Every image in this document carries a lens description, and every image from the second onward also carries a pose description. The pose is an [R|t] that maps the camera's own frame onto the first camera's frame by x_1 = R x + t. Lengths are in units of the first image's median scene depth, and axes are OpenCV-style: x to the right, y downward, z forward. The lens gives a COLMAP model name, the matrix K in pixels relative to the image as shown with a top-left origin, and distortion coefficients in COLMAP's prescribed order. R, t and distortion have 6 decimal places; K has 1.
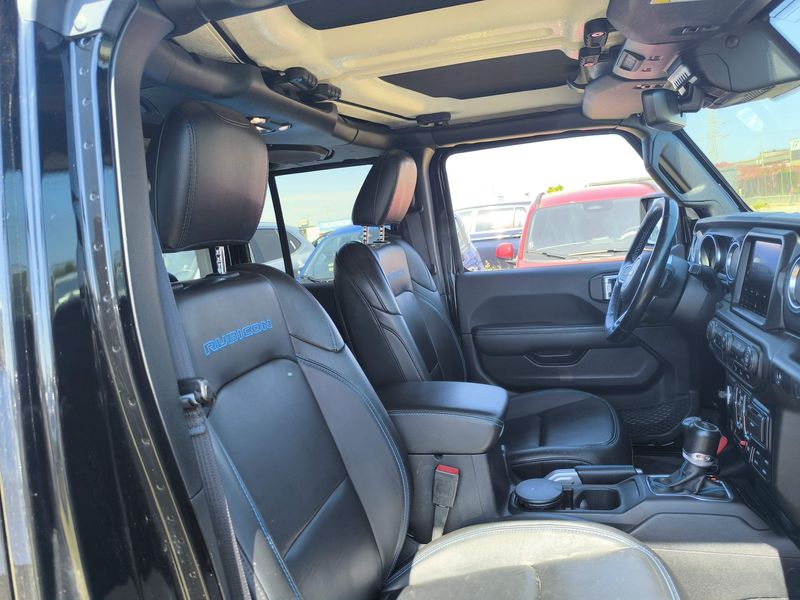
lens RADIAL K [[543.8, 0, 400.2], [0, 543.8, 316.8], [0, 0, 1]] dist [0.019150, -0.042669]
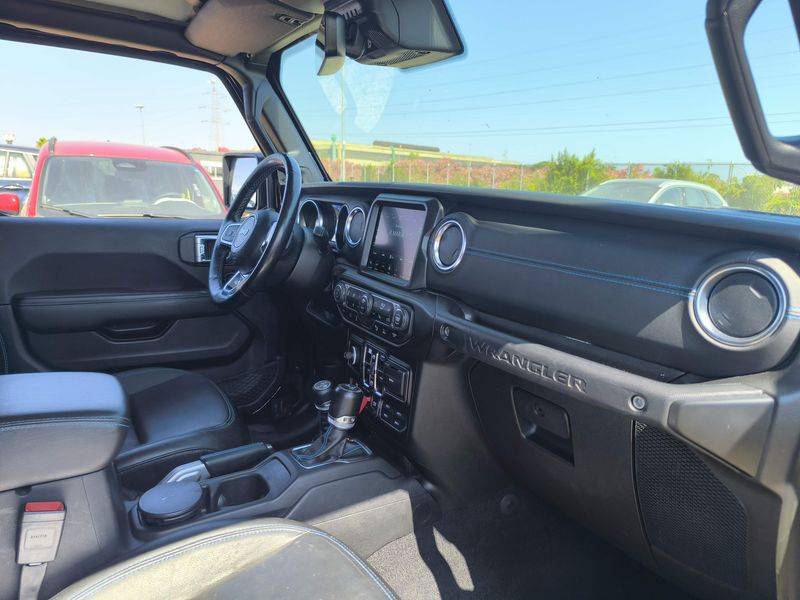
lens RADIAL K [[543.8, 0, 400.2], [0, 543.8, 316.8], [0, 0, 1]] dist [0.019150, -0.042669]
pose [[0.661167, -0.034332, 0.749453, -0.105830], [-0.001924, 0.998872, 0.047455, 0.020525], [-0.750236, -0.032817, 0.660355, 0.247751]]
